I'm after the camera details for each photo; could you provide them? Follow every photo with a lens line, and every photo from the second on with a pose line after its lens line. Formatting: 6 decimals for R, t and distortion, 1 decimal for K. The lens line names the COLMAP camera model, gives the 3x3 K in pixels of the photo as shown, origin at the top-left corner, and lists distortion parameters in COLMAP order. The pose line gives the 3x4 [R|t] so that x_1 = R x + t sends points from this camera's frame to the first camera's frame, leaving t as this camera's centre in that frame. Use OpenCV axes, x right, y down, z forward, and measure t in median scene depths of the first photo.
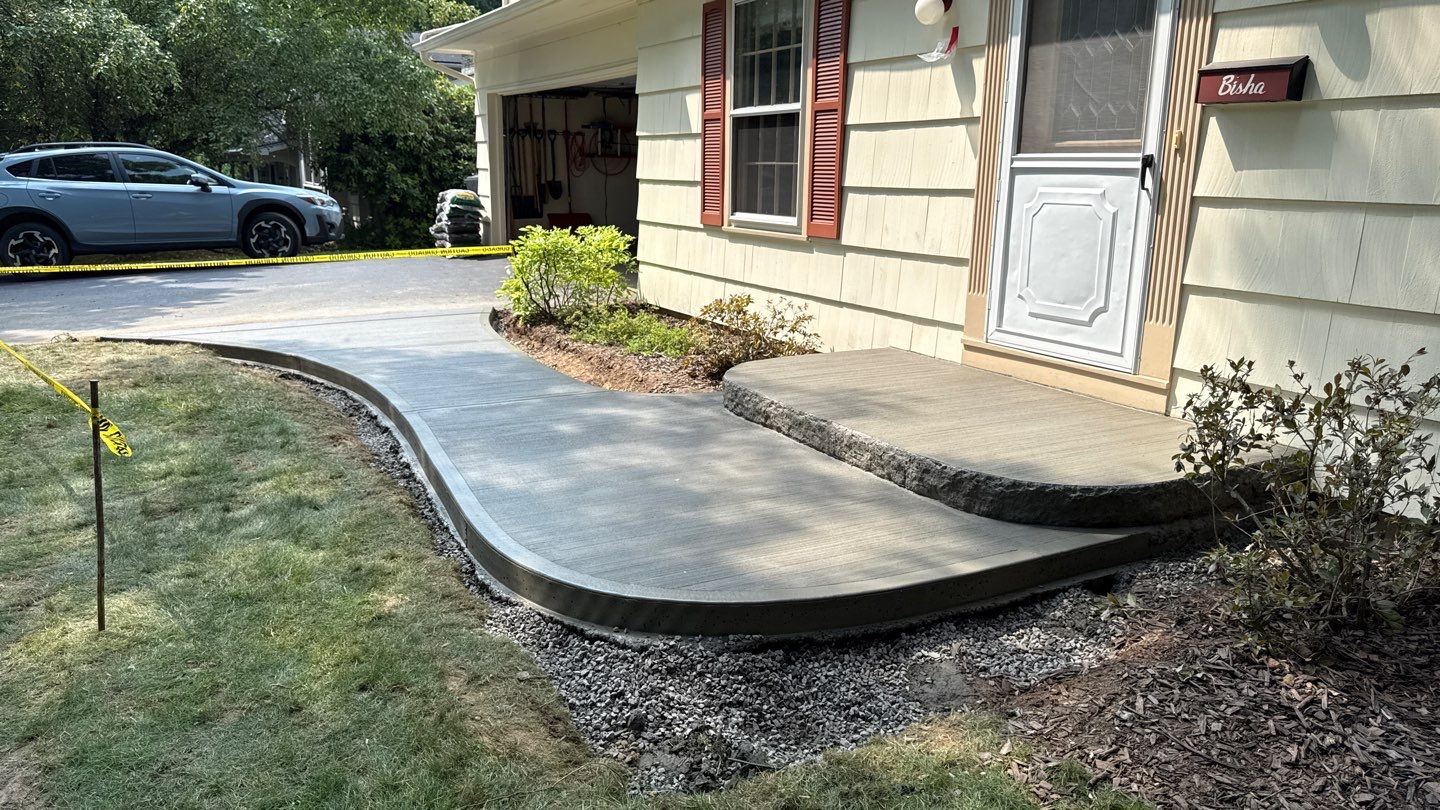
lens RADIAL K [[1015.5, 0, 728.3], [0, 1015.5, 411.4], [0, 0, 1]] dist [0.123279, -0.194885]
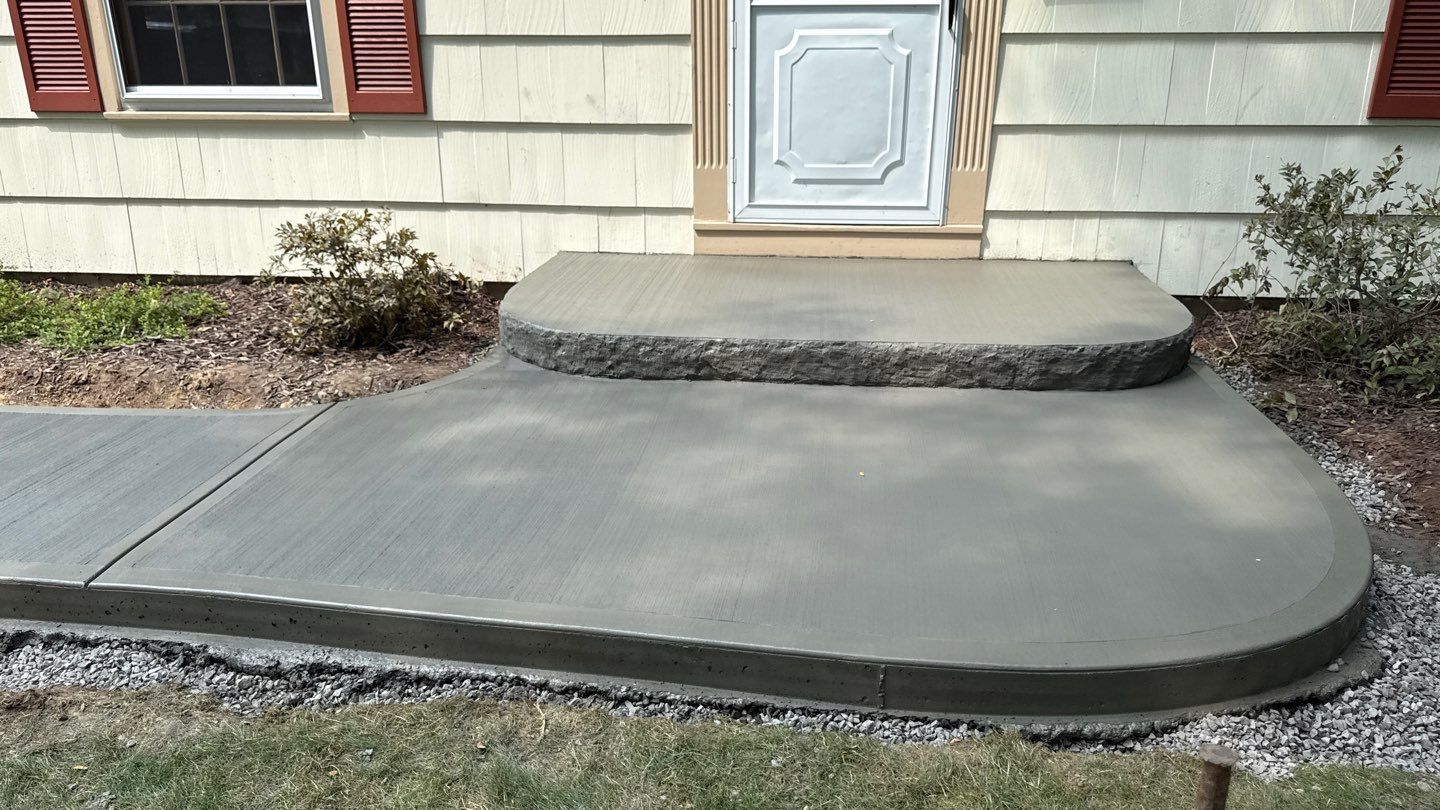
lens RADIAL K [[1015.5, 0, 728.3], [0, 1015.5, 411.4], [0, 0, 1]] dist [0.123279, -0.194885]
pose [[0.563851, -0.293432, 0.771991, -0.427590], [0.200990, 0.955404, 0.216347, -0.095484], [-0.801046, 0.033175, 0.597683, 0.467835]]
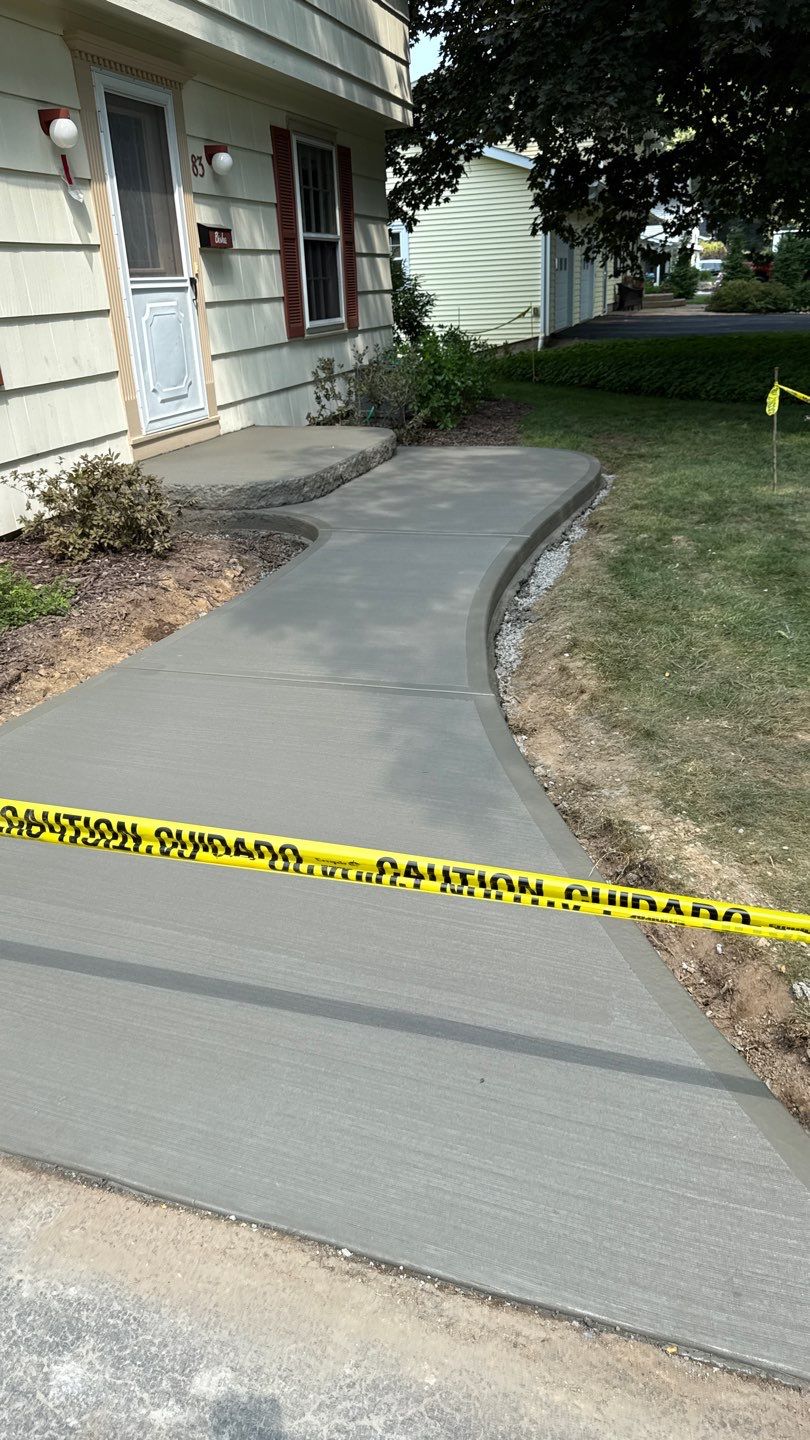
lens RADIAL K [[1024.3, 0, 424.3], [0, 1024.3, 702.7], [0, 0, 1]] dist [0.058425, -0.071696]
pose [[-0.710922, -0.249668, 0.657462, -0.845281], [0.196503, 0.827108, 0.526572, -0.369856], [-0.675260, 0.503545, -0.538949, 1.514338]]
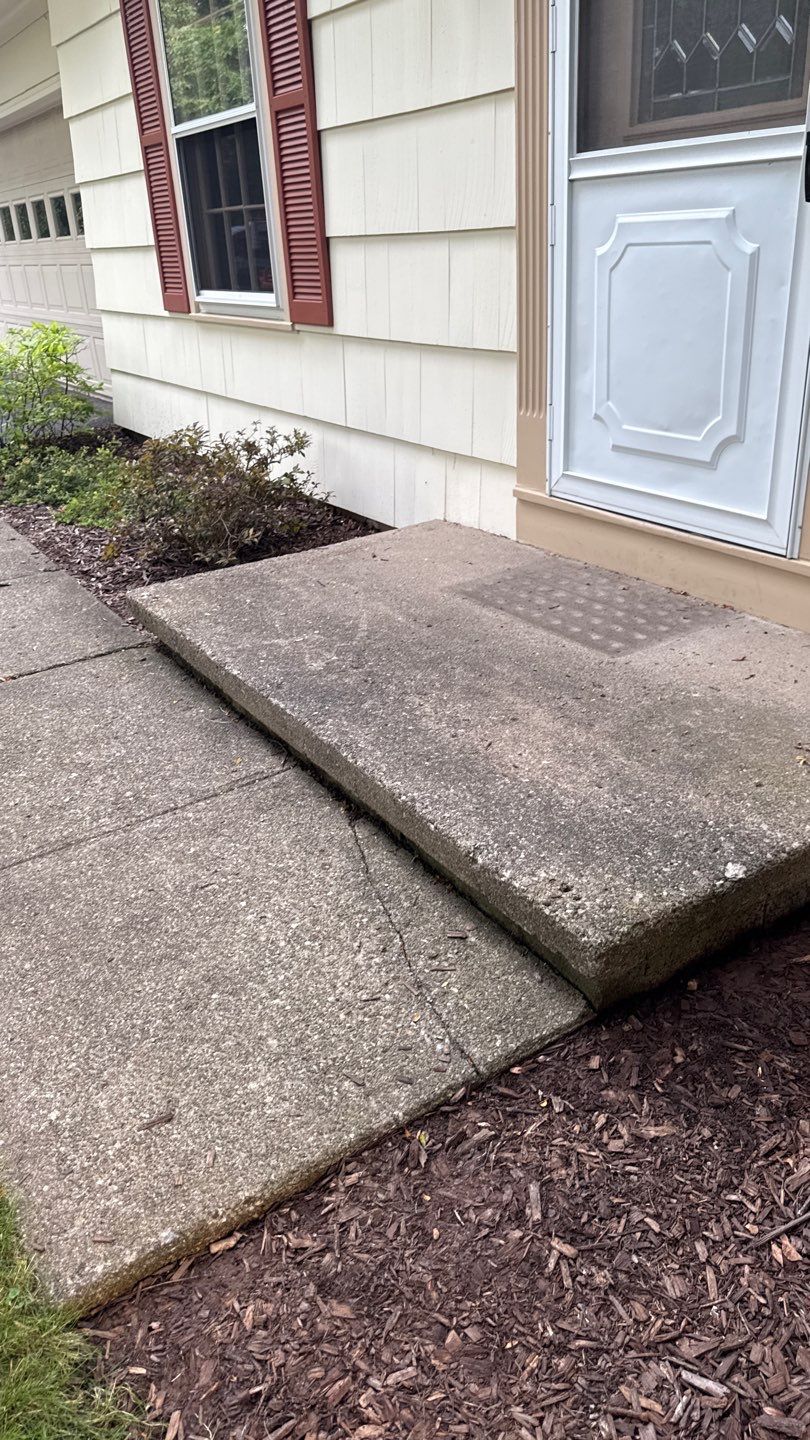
lens RADIAL K [[1015.5, 0, 398.9], [0, 1015.5, 710.7], [0, 0, 1]] dist [0.123279, -0.194885]
pose [[0.995879, -0.088776, 0.018553, 0.130528], [0.083053, 0.974870, 0.206712, -0.071505], [-0.036438, -0.204319, 0.978226, 0.353088]]
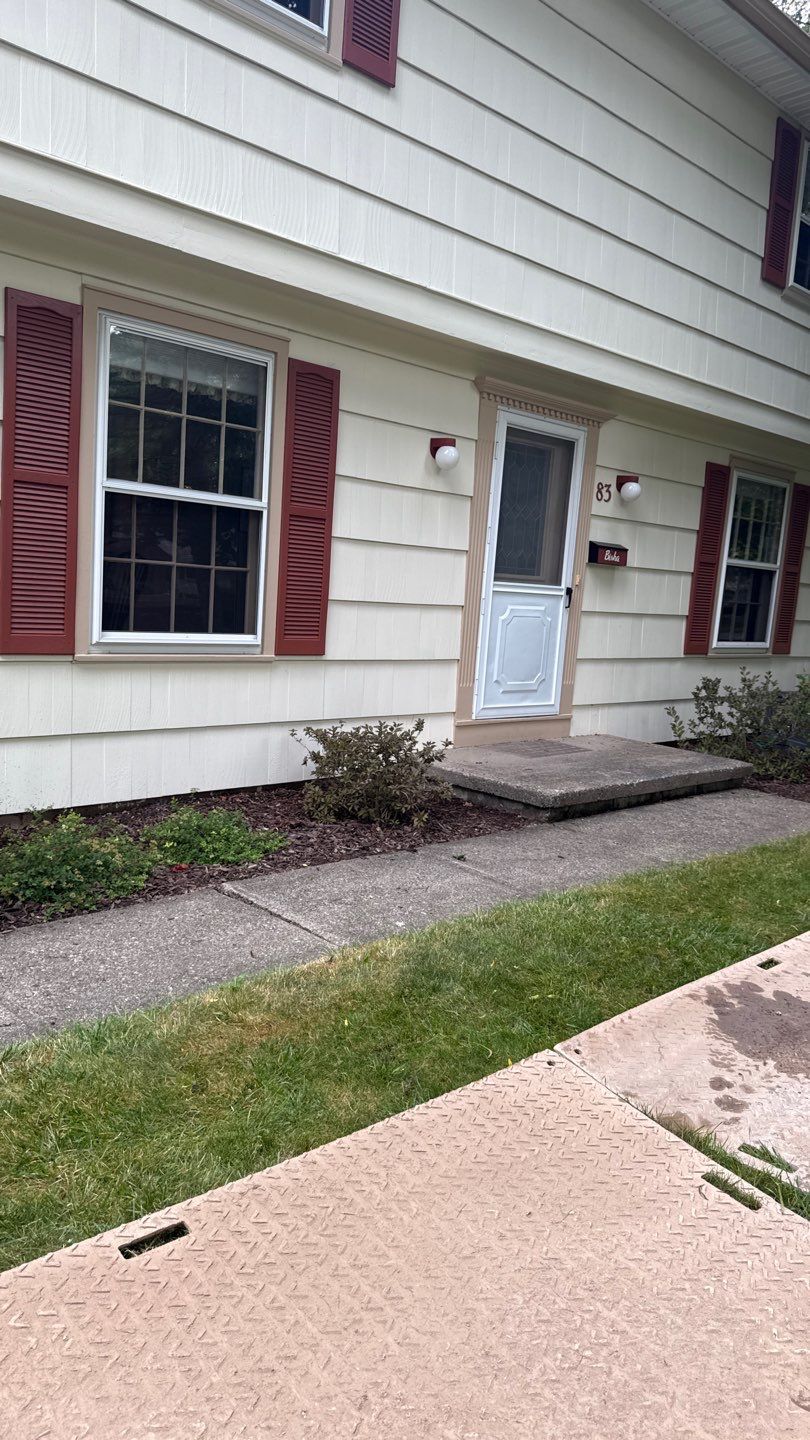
lens RADIAL K [[981.1, 0, 405.0], [0, 981.1, 720.0], [0, 0, 1]] dist [0.125226, -0.211495]
pose [[-0.236648, -0.160029, 0.958326, -0.876503], [0.158663, 0.966737, 0.200613, -0.313689], [-0.958553, 0.199525, -0.203385, 1.259087]]
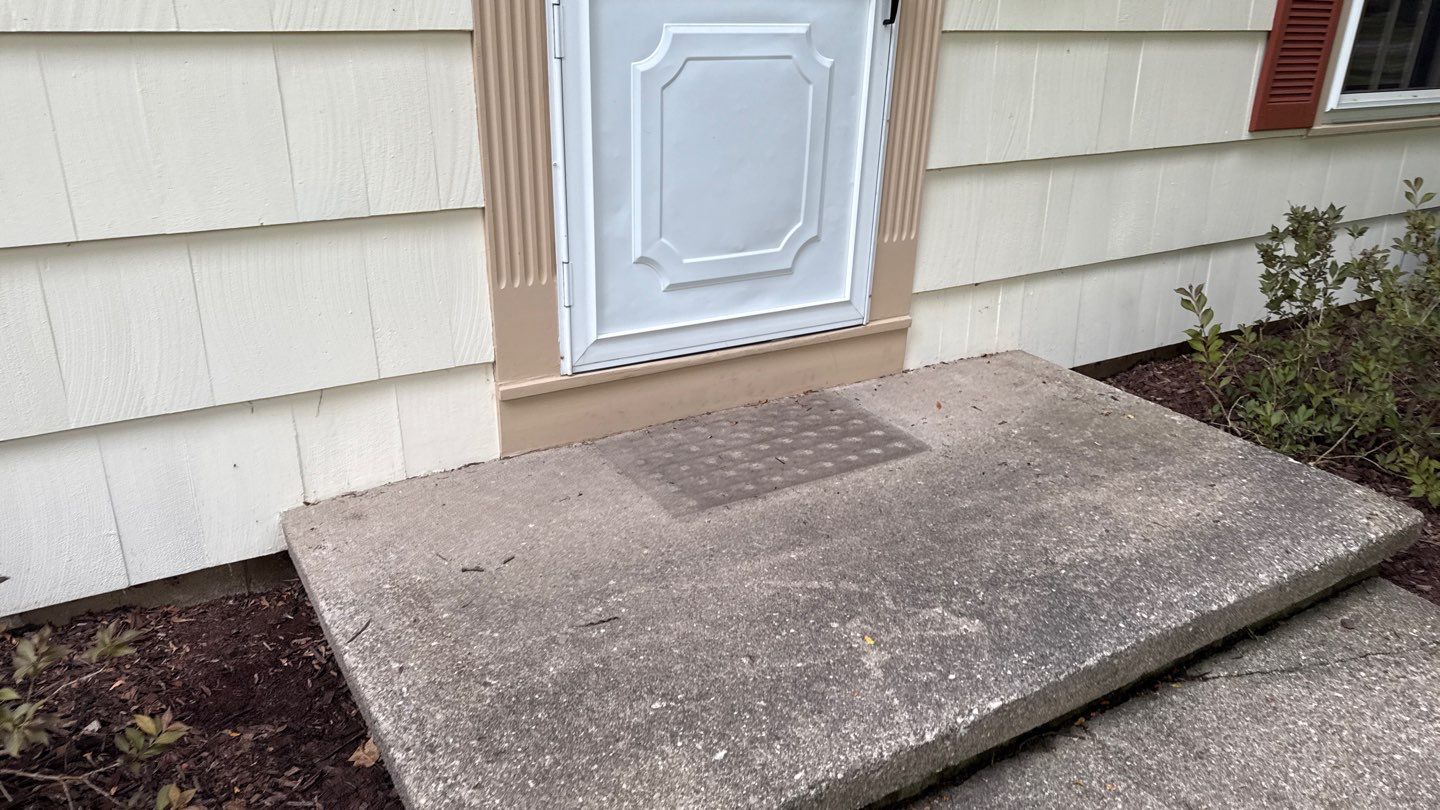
lens RADIAL K [[981.1, 0, 716.0], [0, 981.1, 418.4], [0, 0, 1]] dist [0.125226, -0.211495]
pose [[-0.028666, -0.407134, 0.912919, -0.158412], [0.209897, 0.890480, 0.403718, -0.204232], [-0.977303, 0.203191, 0.059930, 0.856359]]
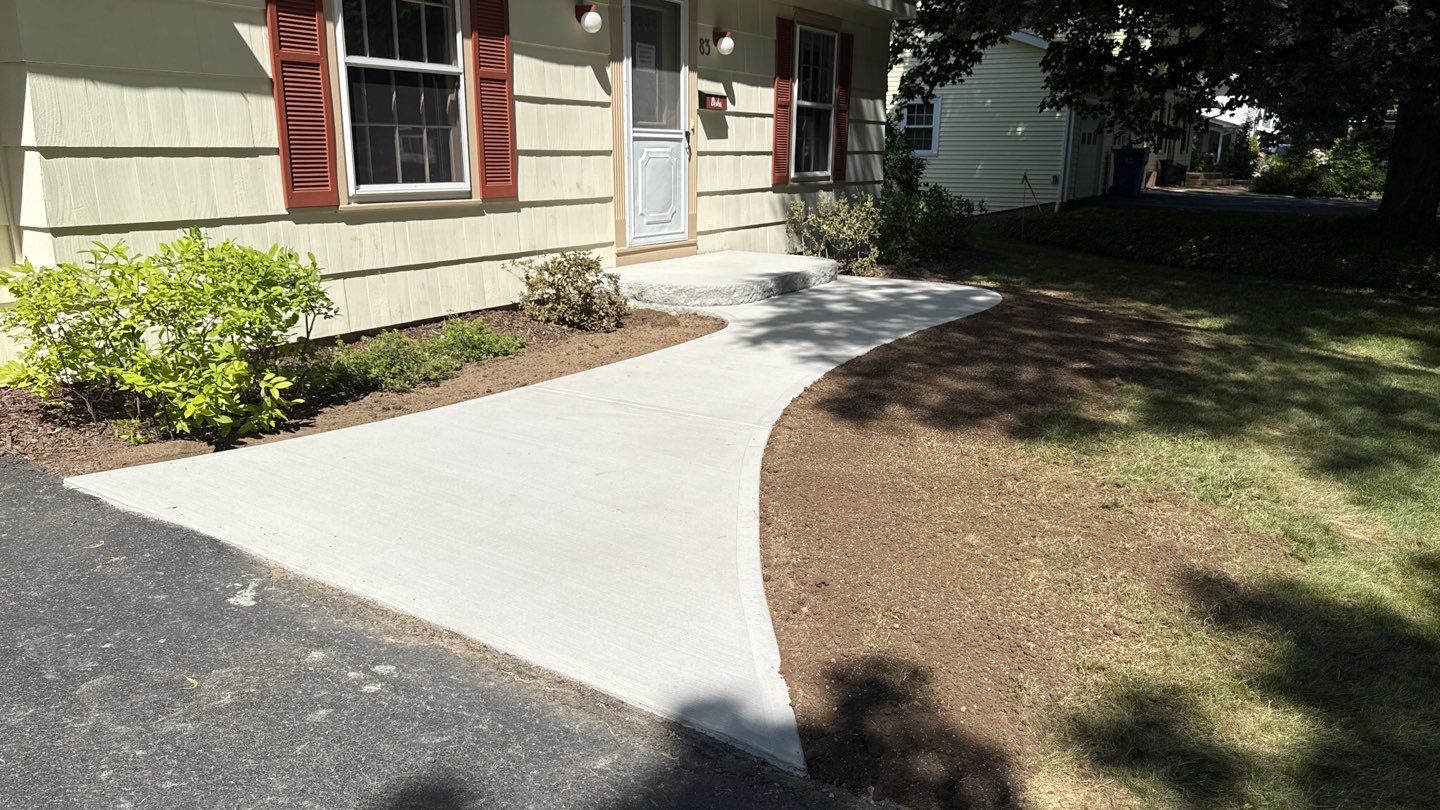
lens RADIAL K [[993.9, 0, 721.7], [0, 993.9, 409.4], [0, 0, 1]] dist [0.088752, -0.146094]
pose [[-0.506829, -0.229637, 0.830898, -1.093240], [0.189969, 0.910419, 0.367491, -0.356594], [-0.840854, 0.344100, -0.417803, 1.512986]]
